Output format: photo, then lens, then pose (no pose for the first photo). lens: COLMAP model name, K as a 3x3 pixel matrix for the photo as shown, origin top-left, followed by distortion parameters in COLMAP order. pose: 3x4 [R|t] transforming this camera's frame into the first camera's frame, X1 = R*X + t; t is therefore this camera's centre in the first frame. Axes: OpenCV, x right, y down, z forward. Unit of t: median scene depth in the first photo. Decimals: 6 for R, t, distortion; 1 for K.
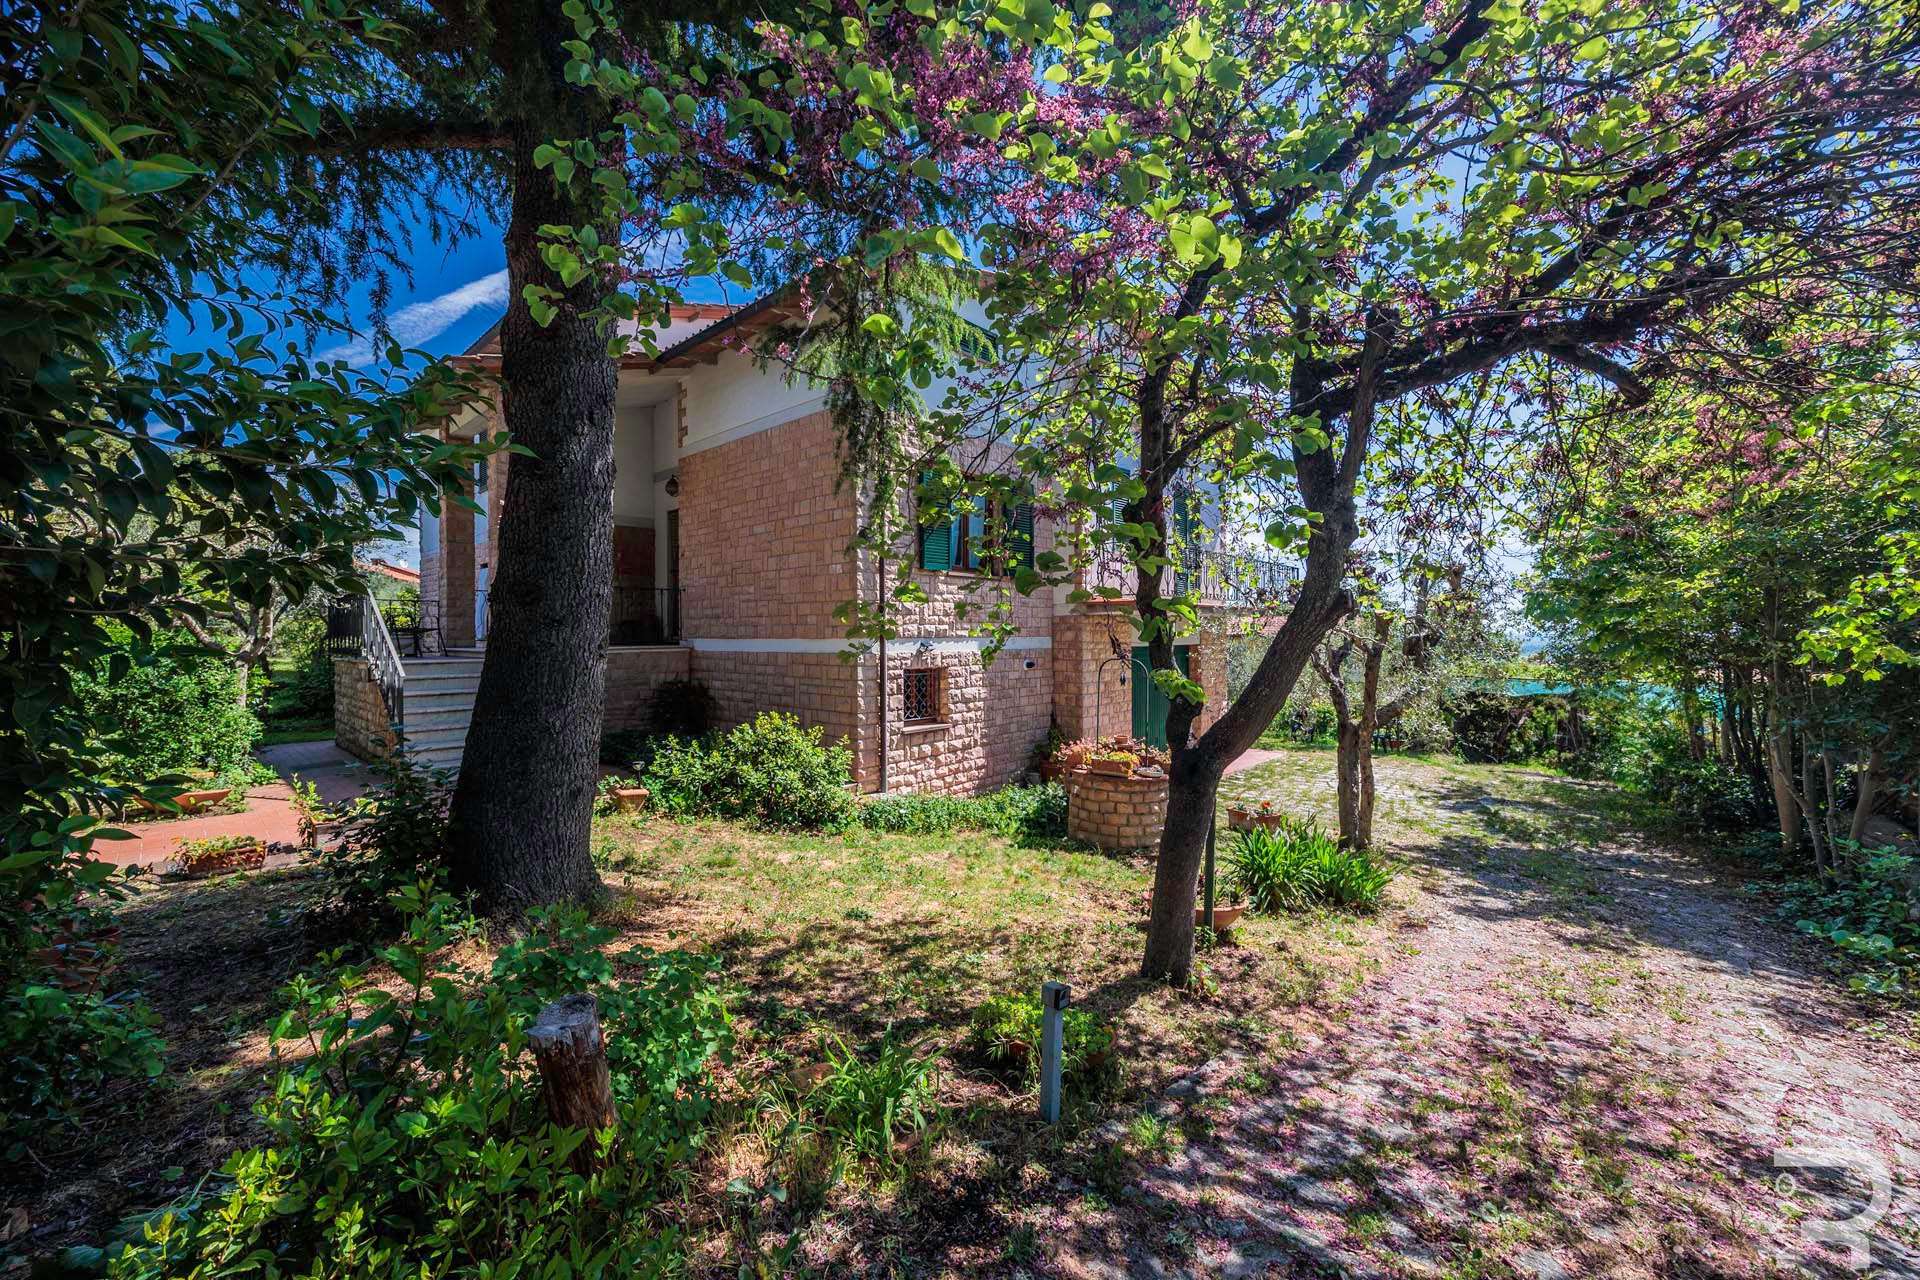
lens RADIAL K [[737.0, 0, 952.9], [0, 737.0, 636.0], [0, 0, 1]] dist [0.000650, 0.000358]
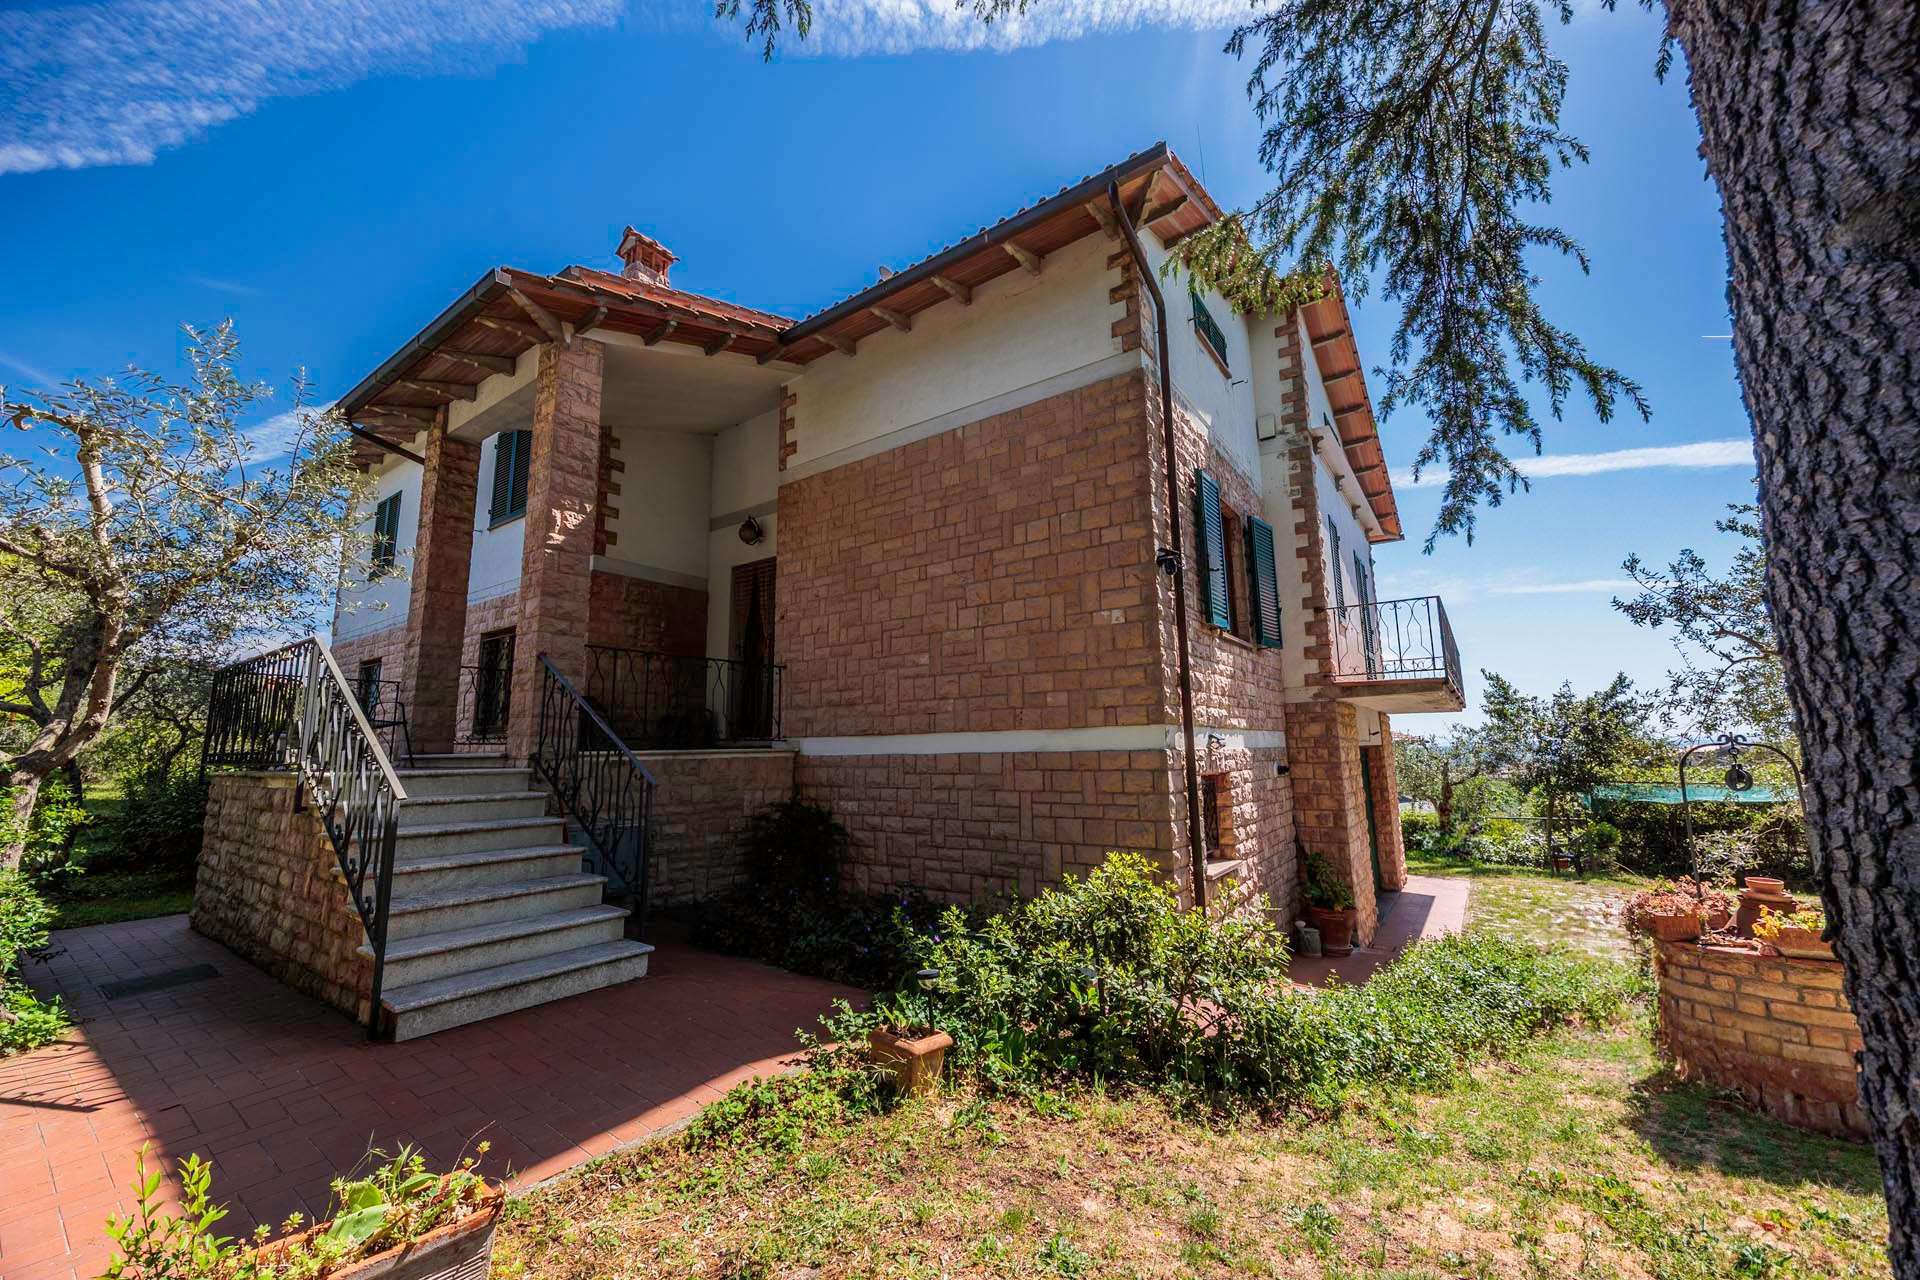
lens RADIAL K [[737.0, 0, 956.6], [0, 737.0, 640.1], [0, 0, 1]] dist [0.000650, 0.000358]
pose [[0.992733, 0.006641, 0.120151, -0.324605], [0.012426, 0.987482, -0.157243, 0.025337], [-0.119692, 0.157593, 0.980224, 0.340845]]
